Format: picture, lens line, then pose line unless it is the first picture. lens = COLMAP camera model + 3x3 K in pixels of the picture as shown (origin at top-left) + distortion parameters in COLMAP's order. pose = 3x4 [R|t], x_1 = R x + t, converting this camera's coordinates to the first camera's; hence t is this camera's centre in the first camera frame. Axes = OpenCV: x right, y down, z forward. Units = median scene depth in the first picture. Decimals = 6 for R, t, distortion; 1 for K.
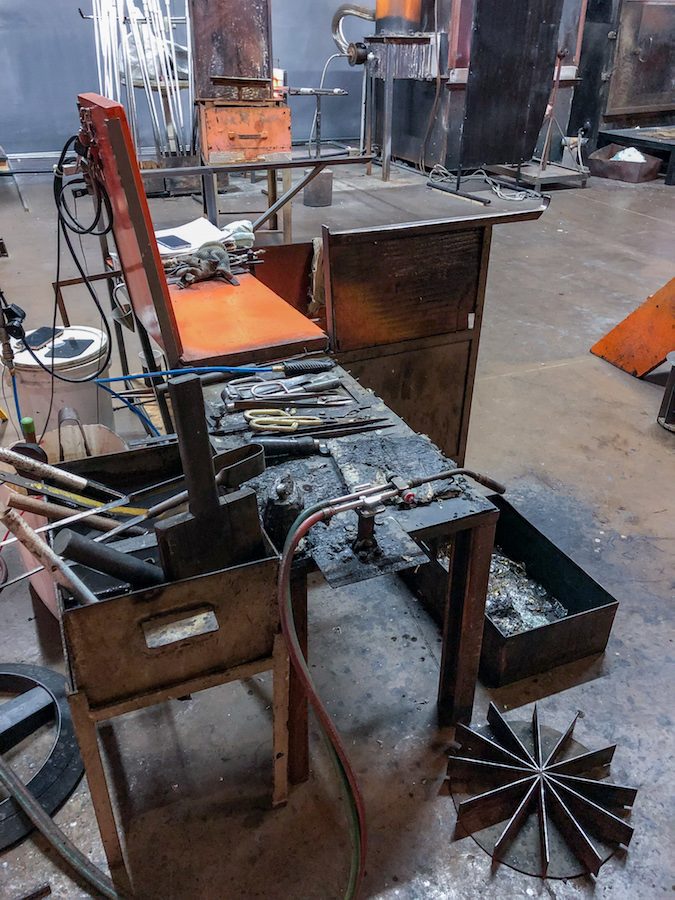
lens RADIAL K [[733.5, 0, 335.5], [0, 733.5, 453.0], [0, 0, 1]] dist [0.019153, -0.015071]
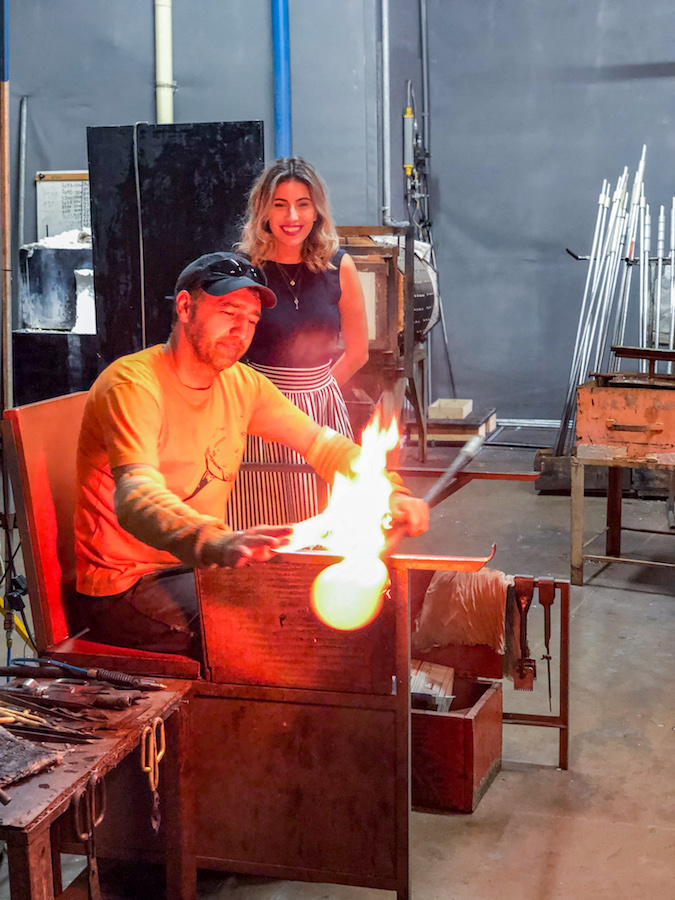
lens RADIAL K [[1361.2, 0, 330.4], [0, 1361.2, 443.1], [0, 0, 1]] dist [0.077298, 0.000000]
pose [[0.763650, 0.082524, -0.640334, 0.481470], [-0.304187, 0.920808, -0.244097, -0.020769], [0.569481, 0.381187, 0.728278, -0.079810]]
